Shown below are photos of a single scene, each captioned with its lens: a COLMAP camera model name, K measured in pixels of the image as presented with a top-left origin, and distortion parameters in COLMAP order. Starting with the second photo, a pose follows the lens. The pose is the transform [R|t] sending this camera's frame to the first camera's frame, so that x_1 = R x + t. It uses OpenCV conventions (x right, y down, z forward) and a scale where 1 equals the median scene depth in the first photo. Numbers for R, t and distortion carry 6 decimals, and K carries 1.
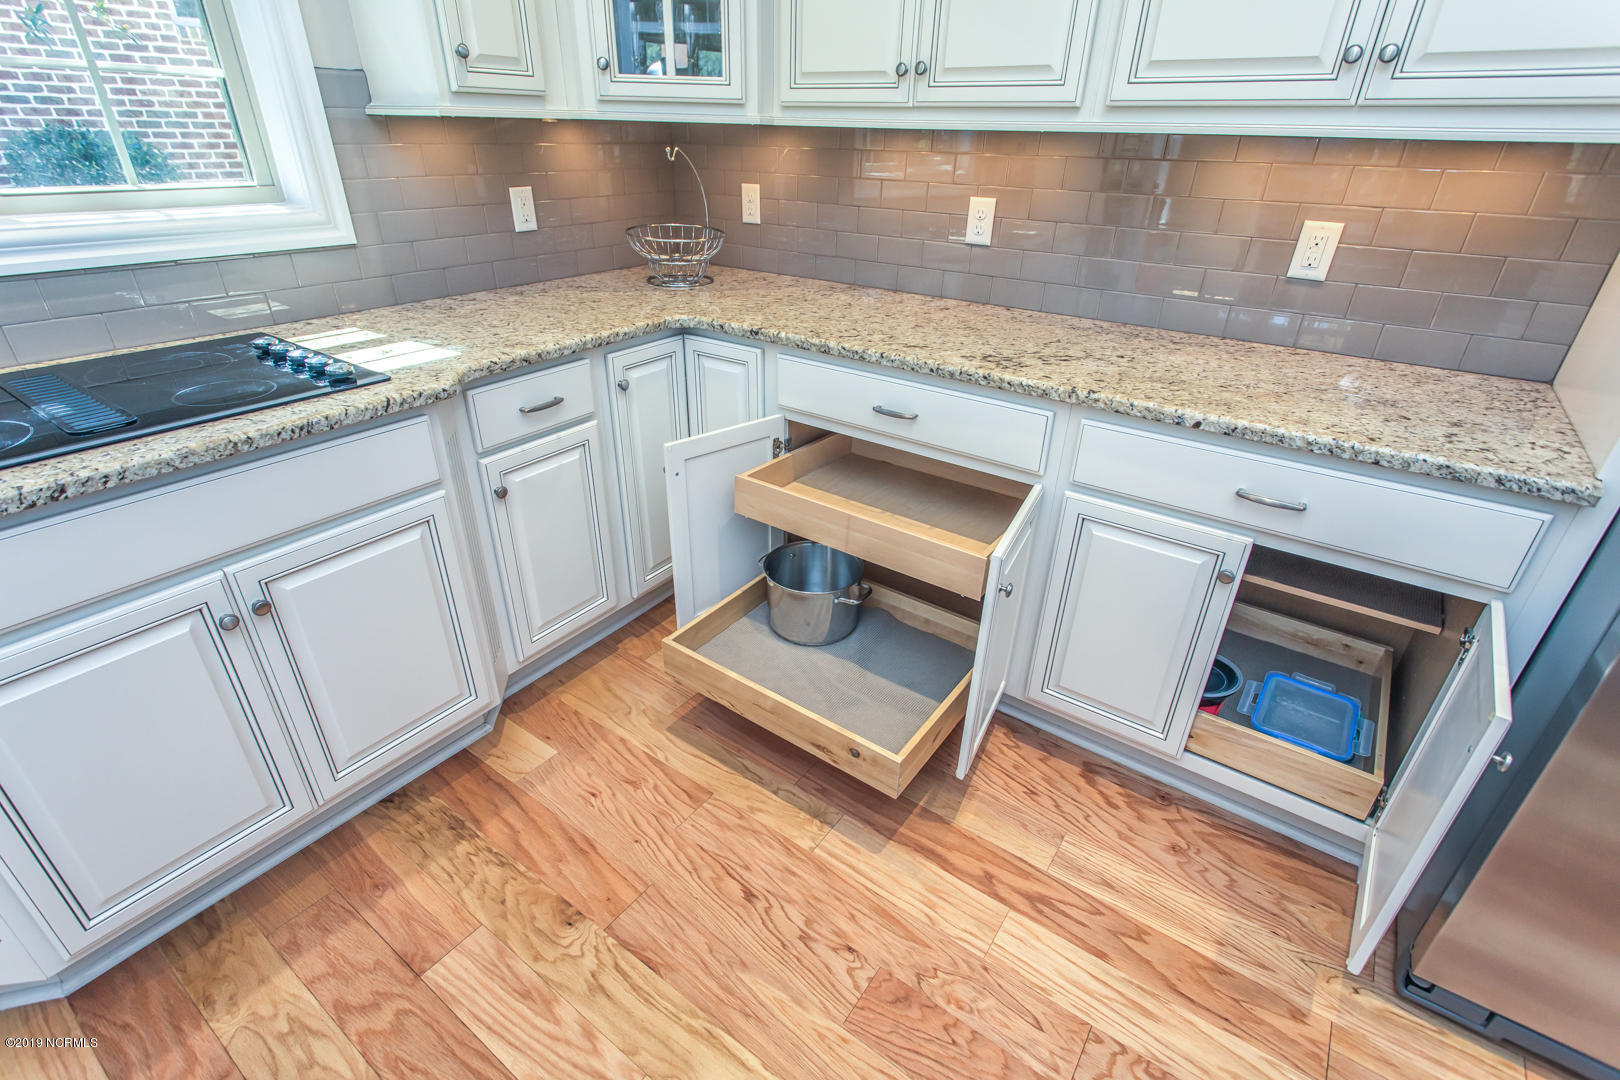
lens RADIAL K [[762.0, 0, 803.5], [0, 762.0, 536.9], [0, 0, 1]] dist [0.003860, 0.001307]
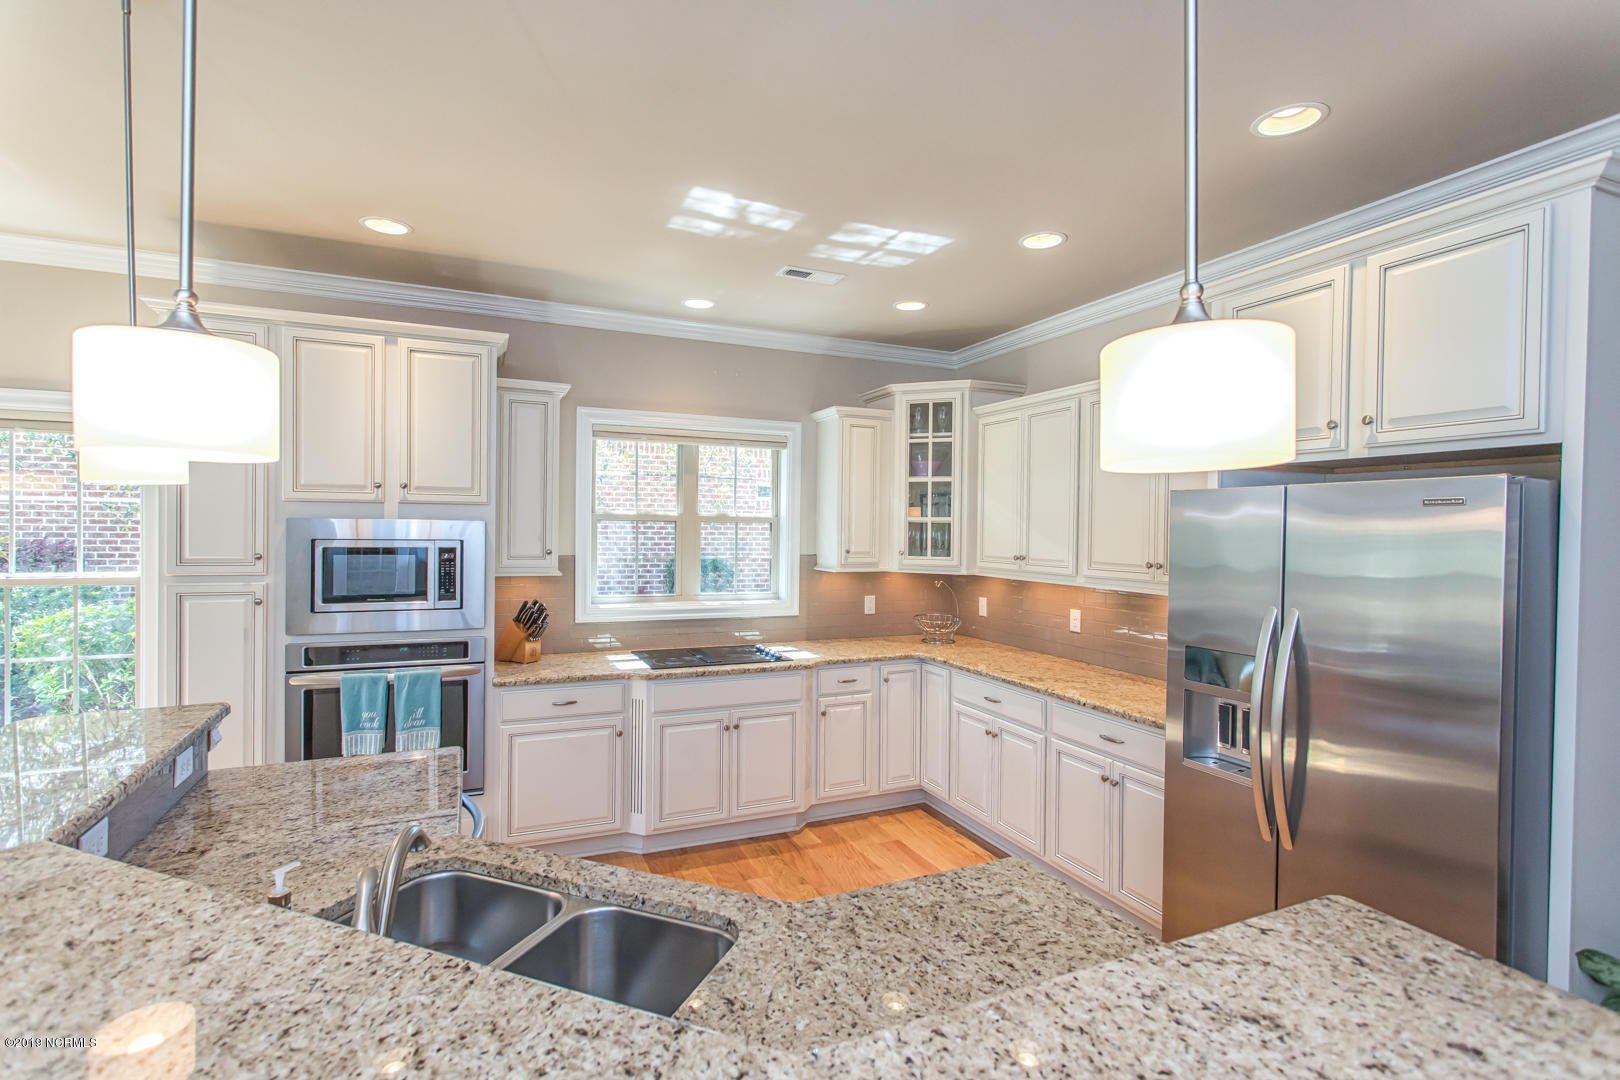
lens RADIAL K [[762.0, 0, 803.8], [0, 762.0, 538.5], [0, 0, 1]] dist [0.003860, 0.001307]
pose [[0.861001, -0.001962, -0.508599, 0.739137], [-0.237677, 0.882533, -0.405764, 0.425647], [0.449652, 0.470246, 0.759396, -1.063647]]
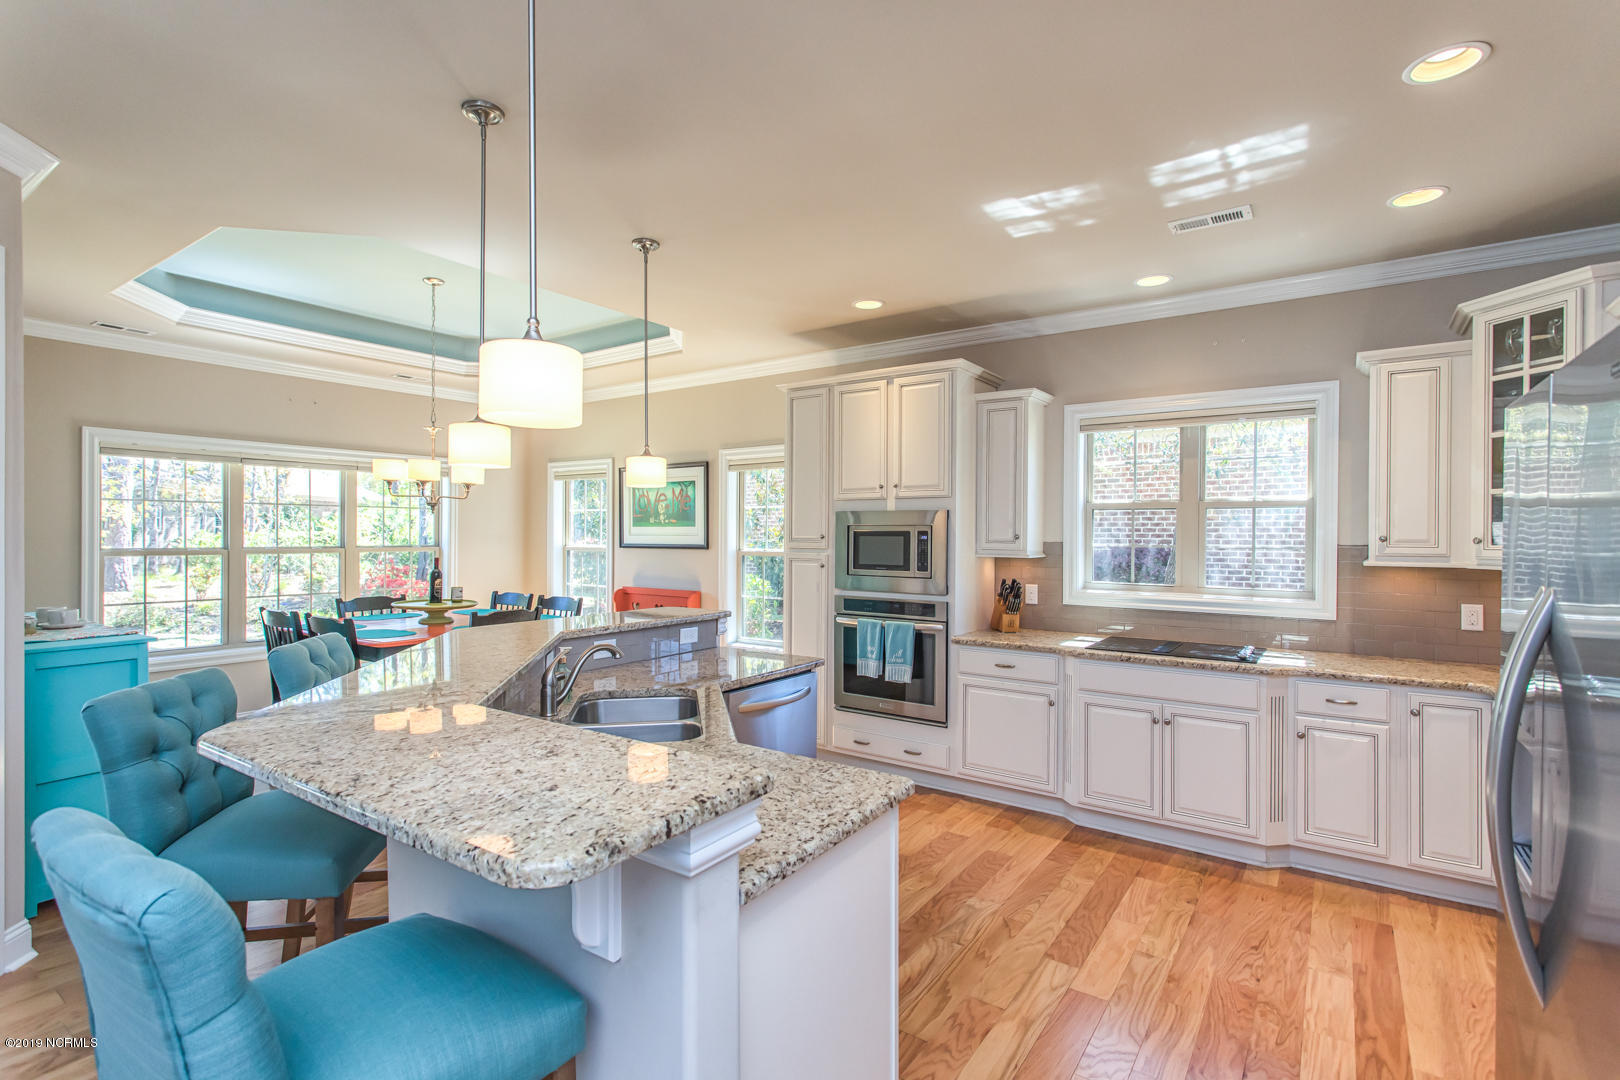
lens RADIAL K [[762.0, 0, 801.8], [0, 762.0, 536.3], [0, 0, 1]] dist [0.003860, 0.001307]
pose [[0.010067, -0.017740, -0.999792, 1.487565], [-0.480385, 0.876821, -0.020395, 0.142458], [0.877000, 0.480490, 0.000305, -0.351098]]
